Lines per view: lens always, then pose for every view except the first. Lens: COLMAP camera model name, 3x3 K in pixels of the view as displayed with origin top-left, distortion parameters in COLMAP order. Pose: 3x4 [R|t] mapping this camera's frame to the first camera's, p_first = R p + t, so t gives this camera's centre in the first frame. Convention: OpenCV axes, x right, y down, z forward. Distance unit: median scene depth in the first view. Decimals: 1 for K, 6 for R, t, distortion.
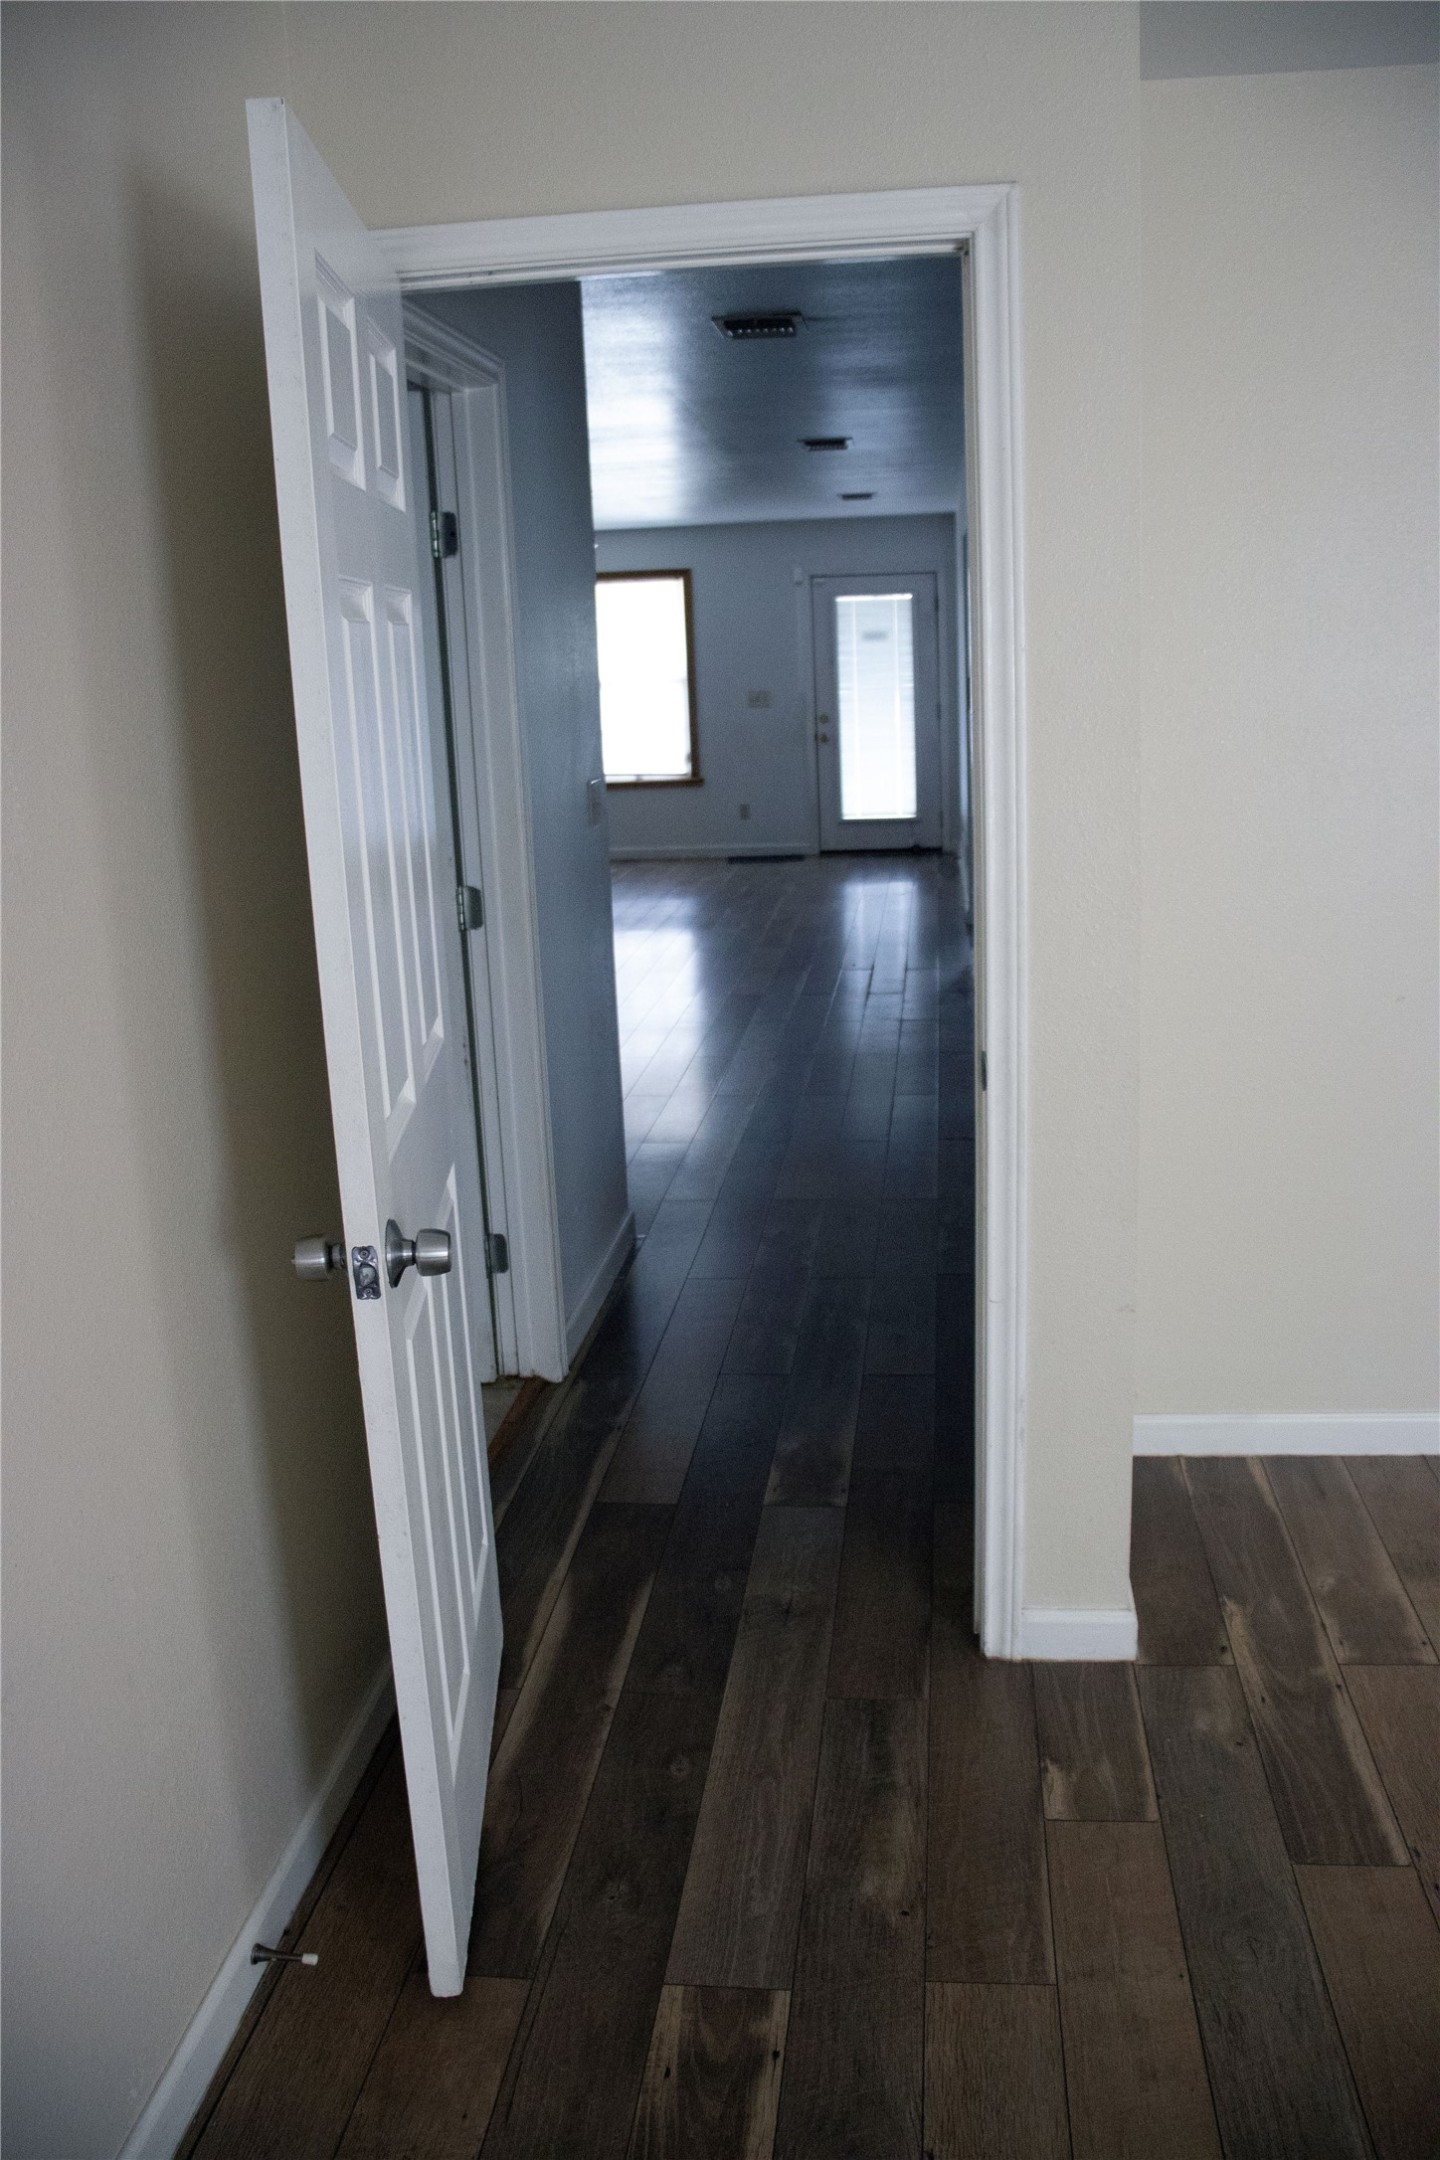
lens RADIAL K [[1767.4, 0, 713.2], [0, 1767.4, 1072.1], [0, 0, 1]] dist [-0.182167, 0.163957]
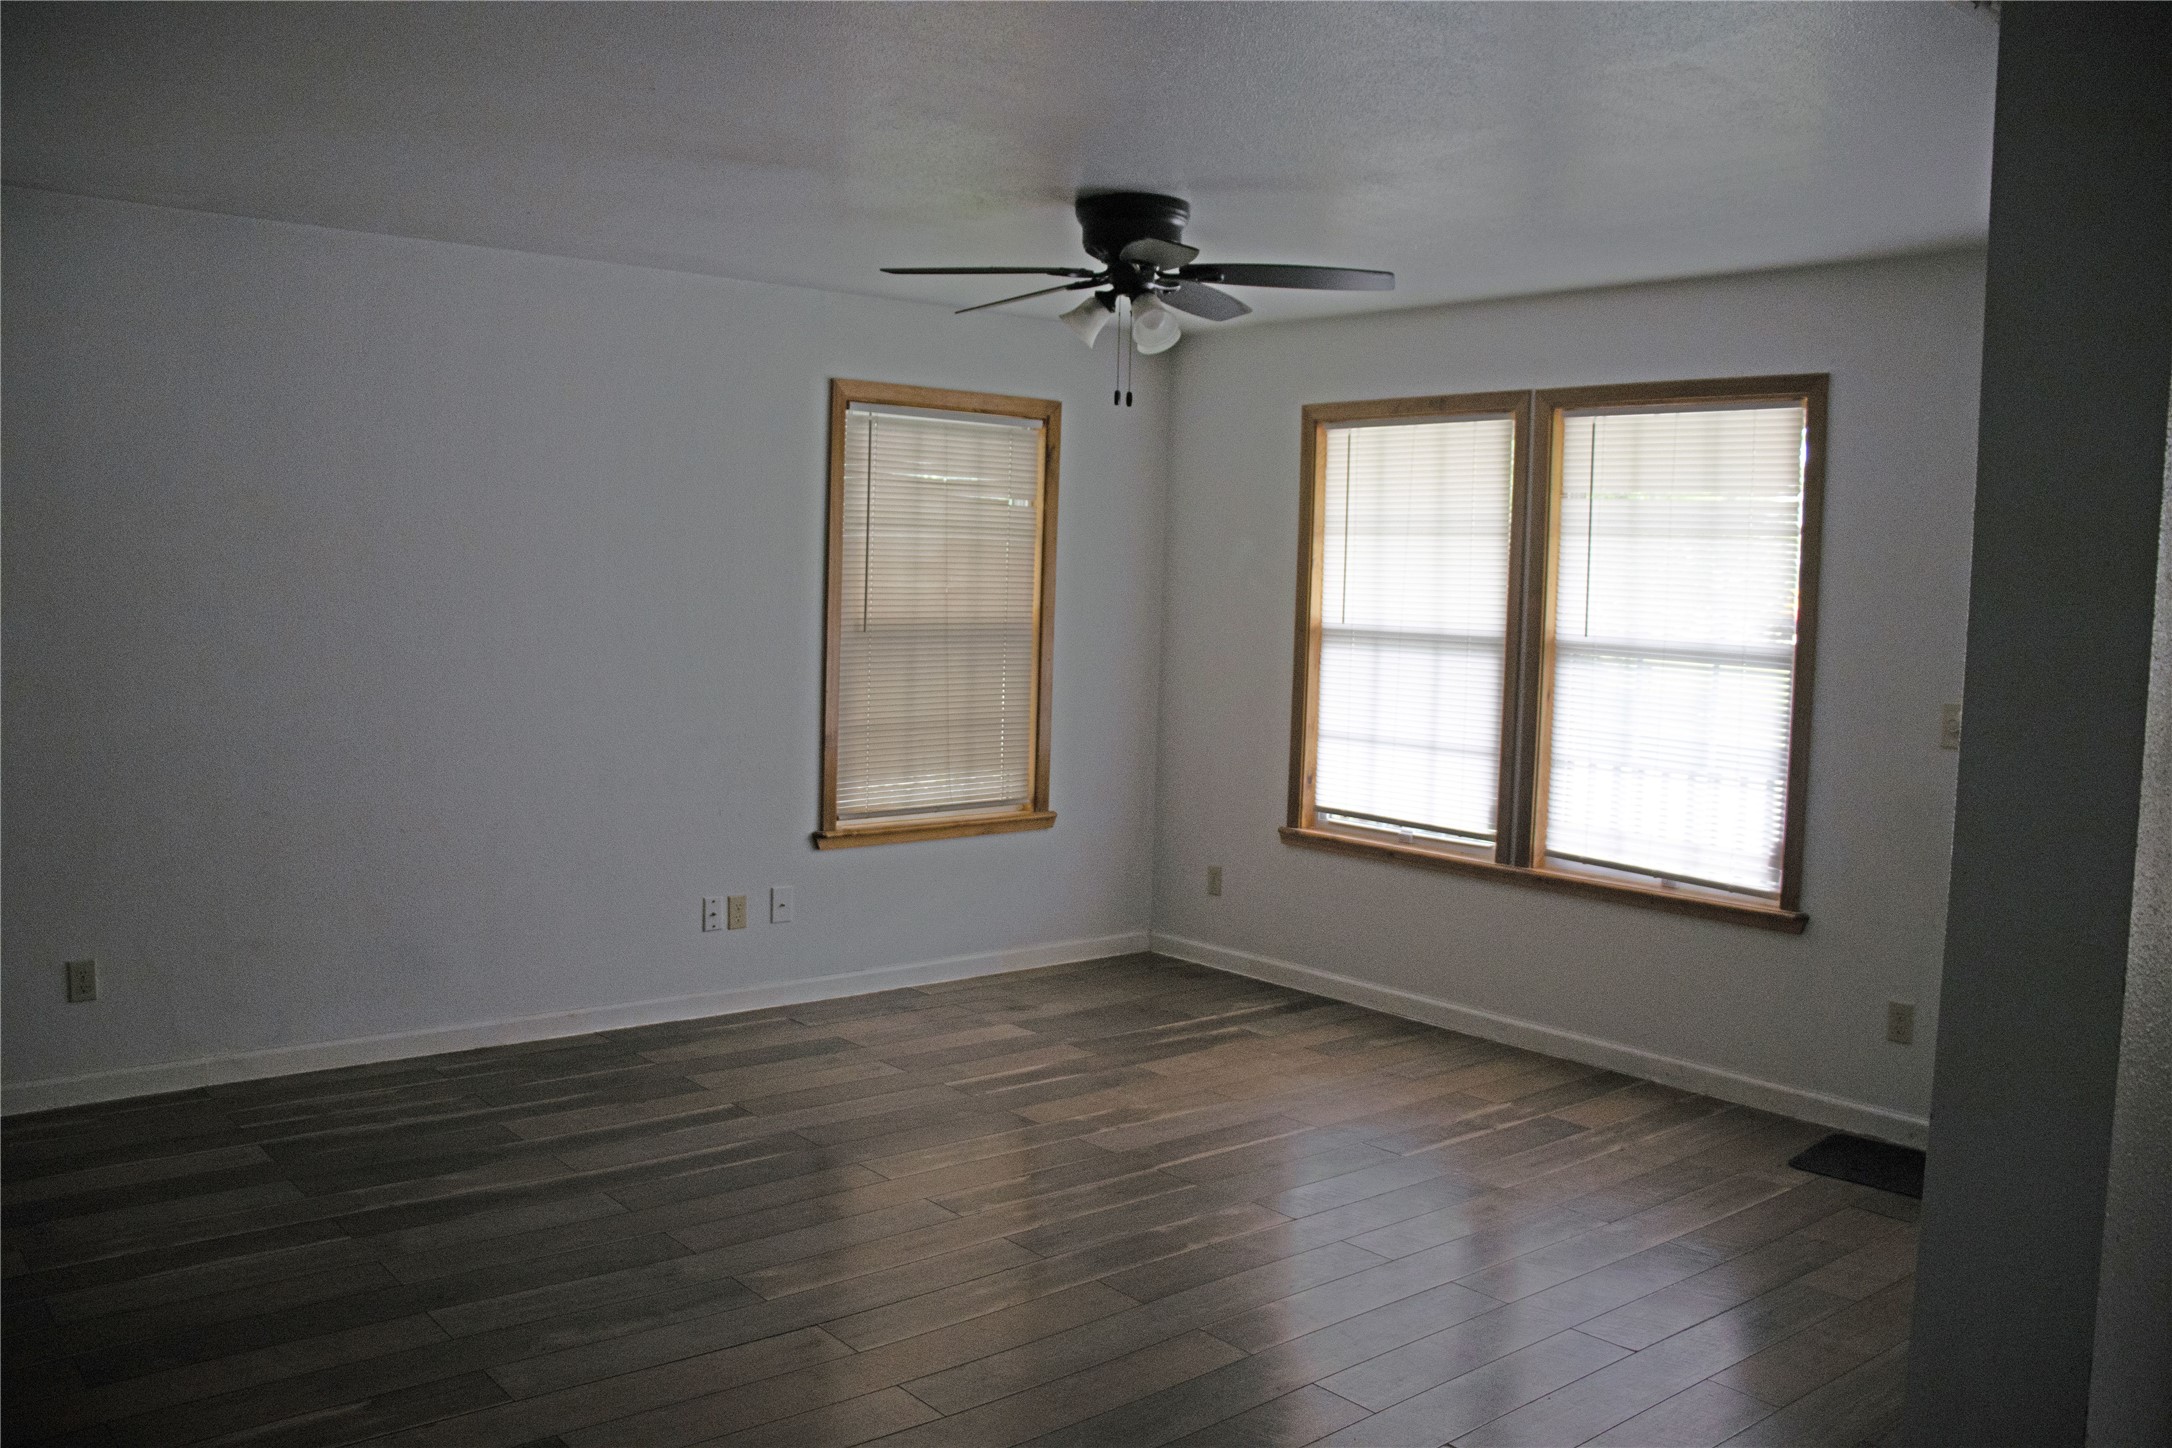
lens RADIAL K [[1777.3, 0, 1078.5], [0, 1777.3, 714.3], [0, 0, 1]] dist [-0.182167, 0.163957]
pose [[0.724543, 0.115317, -0.679514, 0.138402], [-0.218565, 0.973461, -0.067847, -0.153068], [0.653657, 0.197676, 0.730518, 0.625901]]
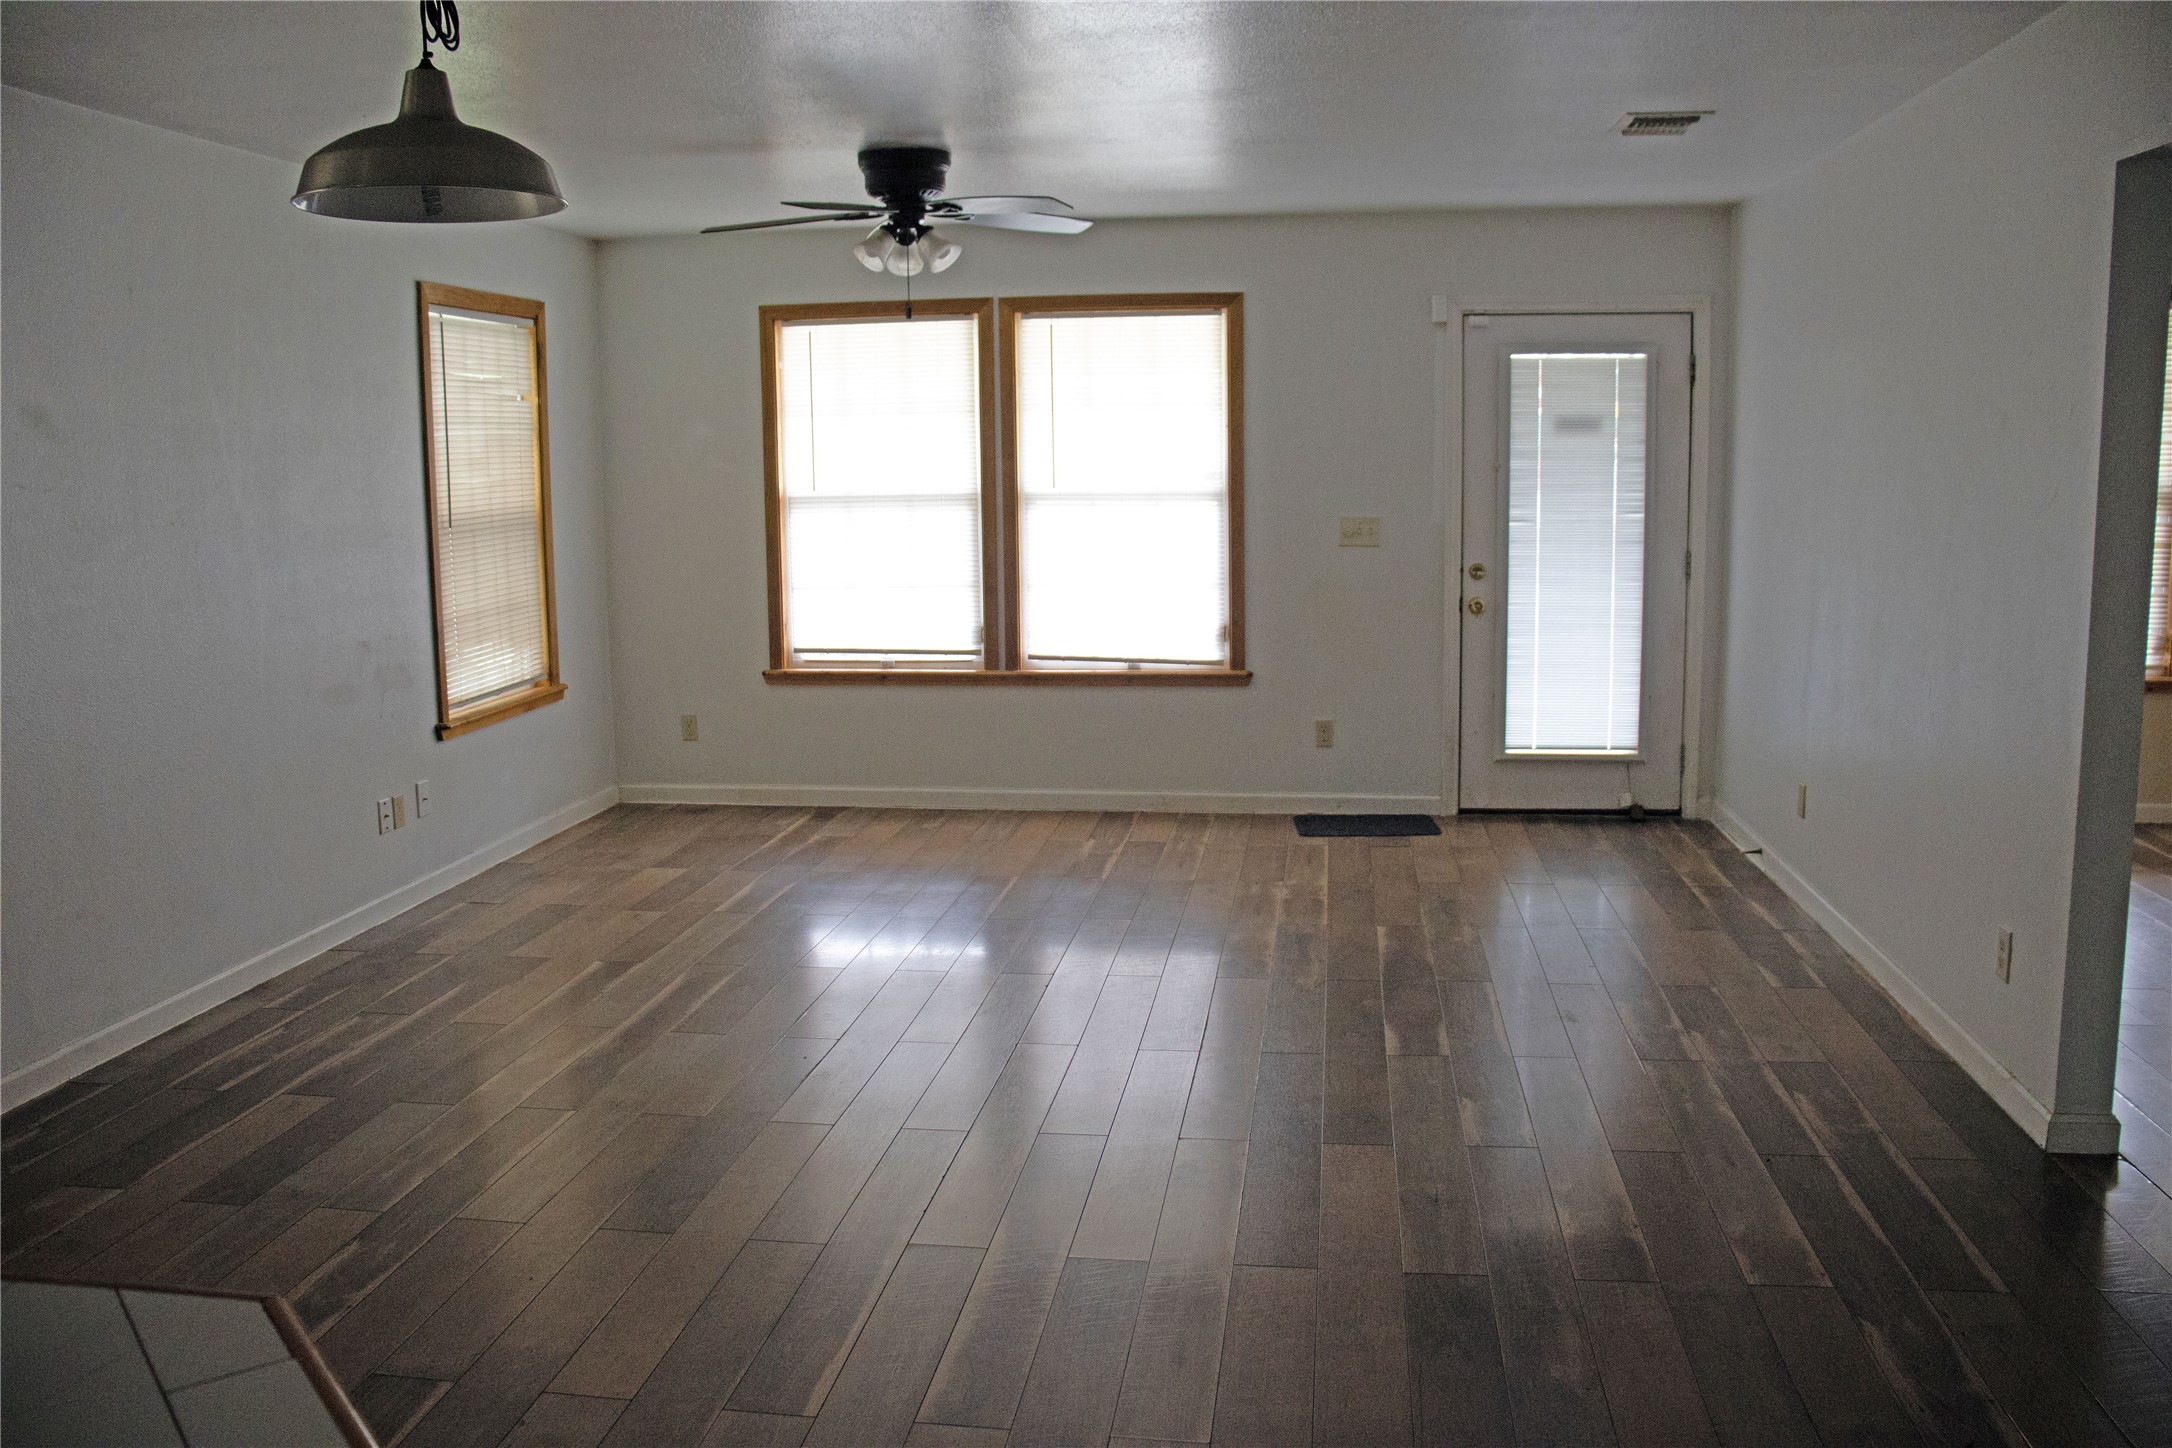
lens RADIAL K [[1777.3, 0, 1078.5], [0, 1777.3, 714.3], [0, 0, 1]] dist [-0.182167, 0.163957]
pose [[0.999318, 0.031468, -0.019320, -0.049364], [-0.033047, 0.995592, -0.087770, -0.104542], [0.016473, 0.088349, 0.995953, 0.452459]]
